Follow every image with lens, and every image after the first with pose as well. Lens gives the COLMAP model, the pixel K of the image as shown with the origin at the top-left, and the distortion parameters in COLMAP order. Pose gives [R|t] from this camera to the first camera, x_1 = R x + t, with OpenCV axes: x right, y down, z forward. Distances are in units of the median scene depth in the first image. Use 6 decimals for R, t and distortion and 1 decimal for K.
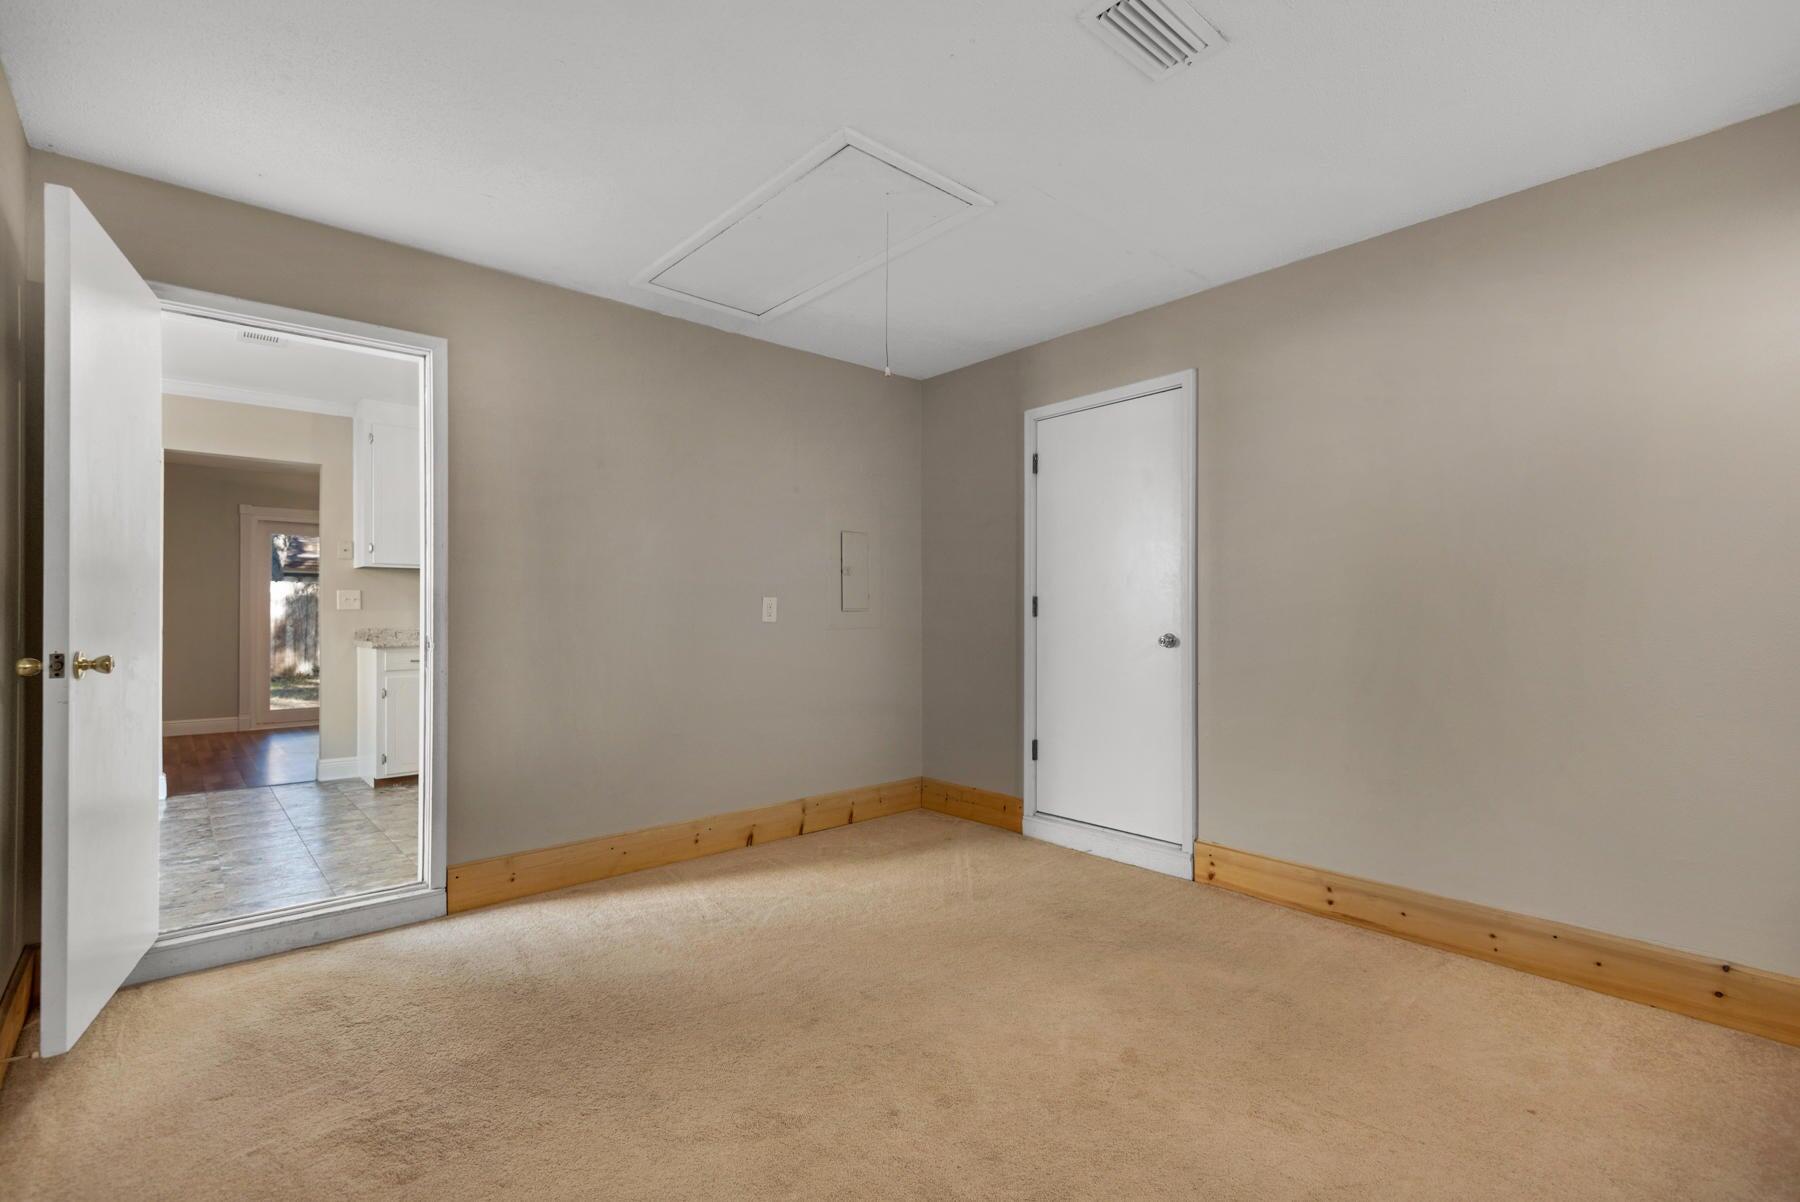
lens RADIAL K [[821.2, 0, 890.6], [0, 821.2, 606.0], [0, 0, 1]] dist [0.029060, -0.012980]
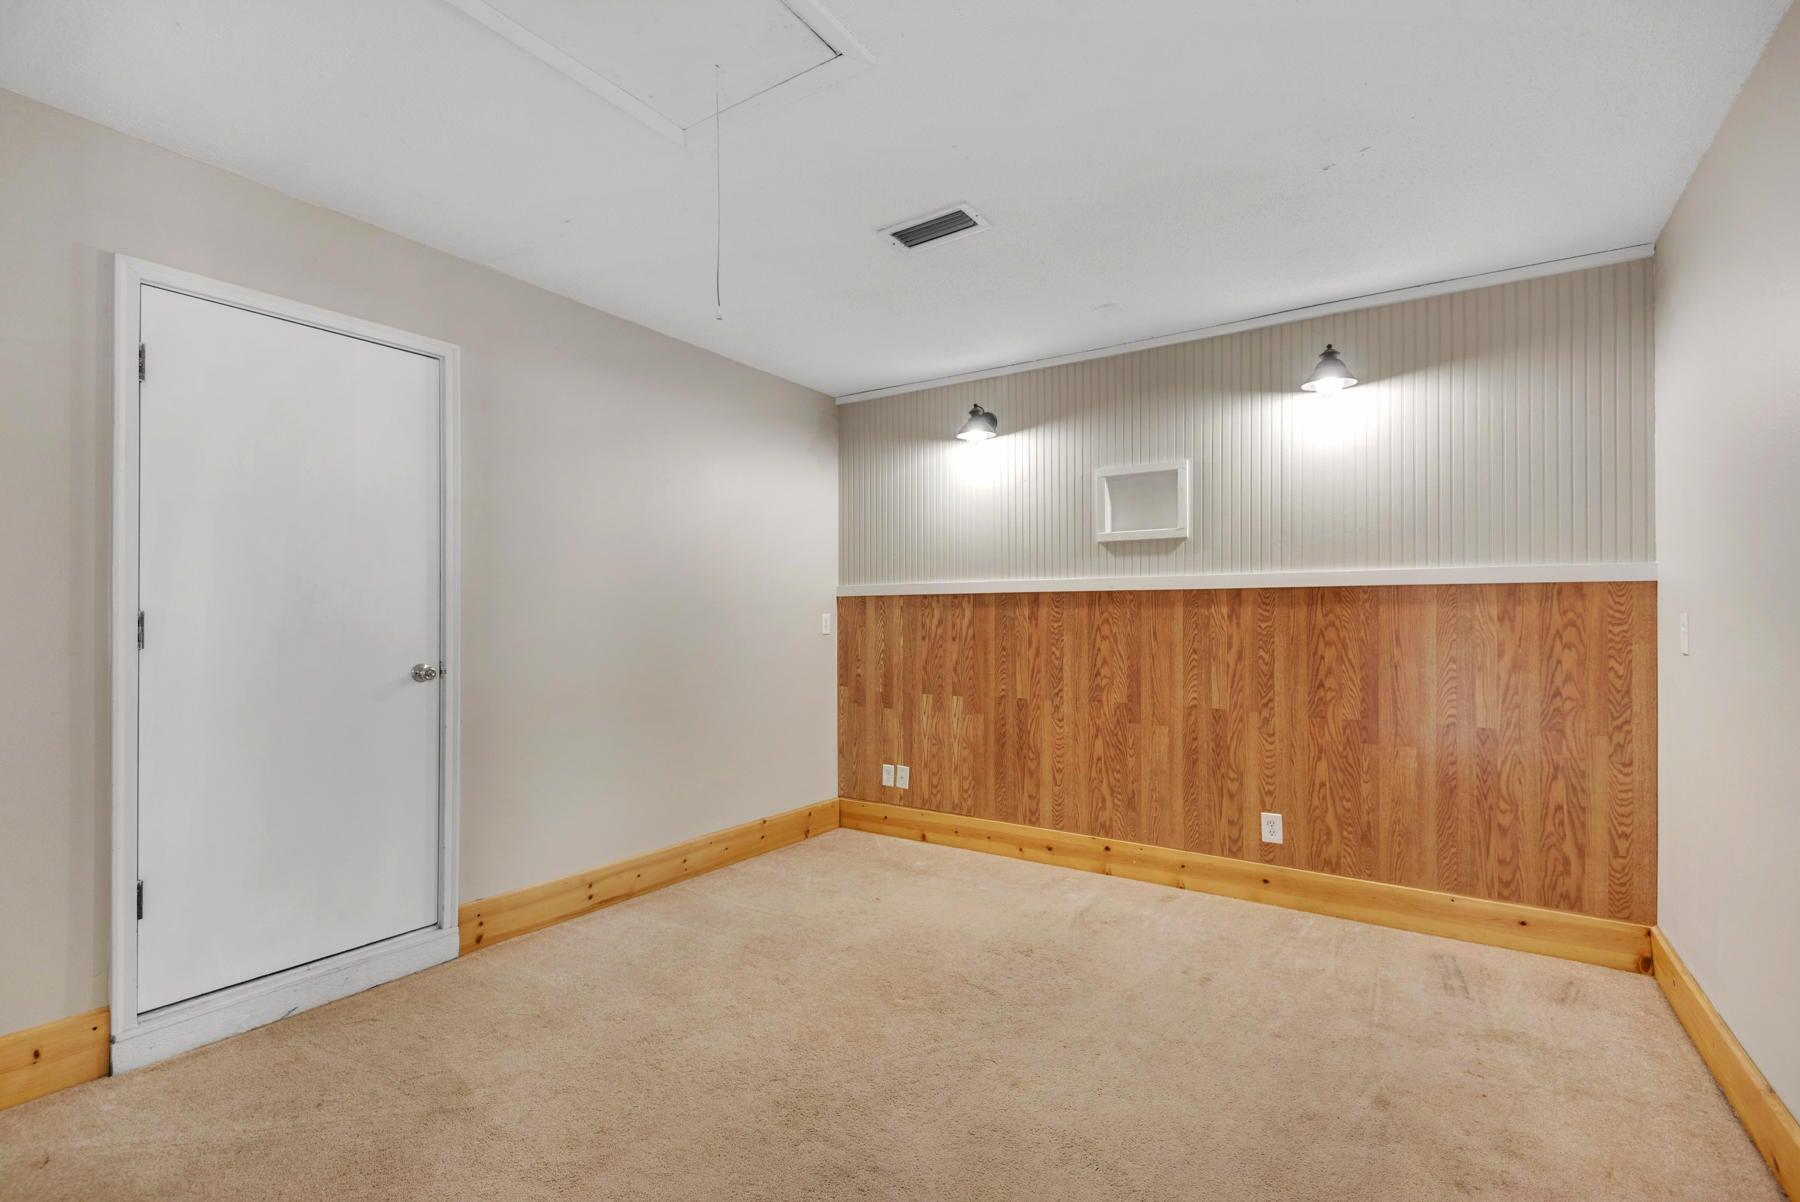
lens RADIAL K [[821.2, 0, 908.9], [0, 821.2, 609.4], [0, 0, 1]] dist [0.029060, -0.012980]
pose [[-0.275547, 0.013424, 0.961194, -0.651864], [-0.006589, 0.999853, -0.015853, -0.010133], [-0.961265, -0.010701, -0.275418, 0.906041]]
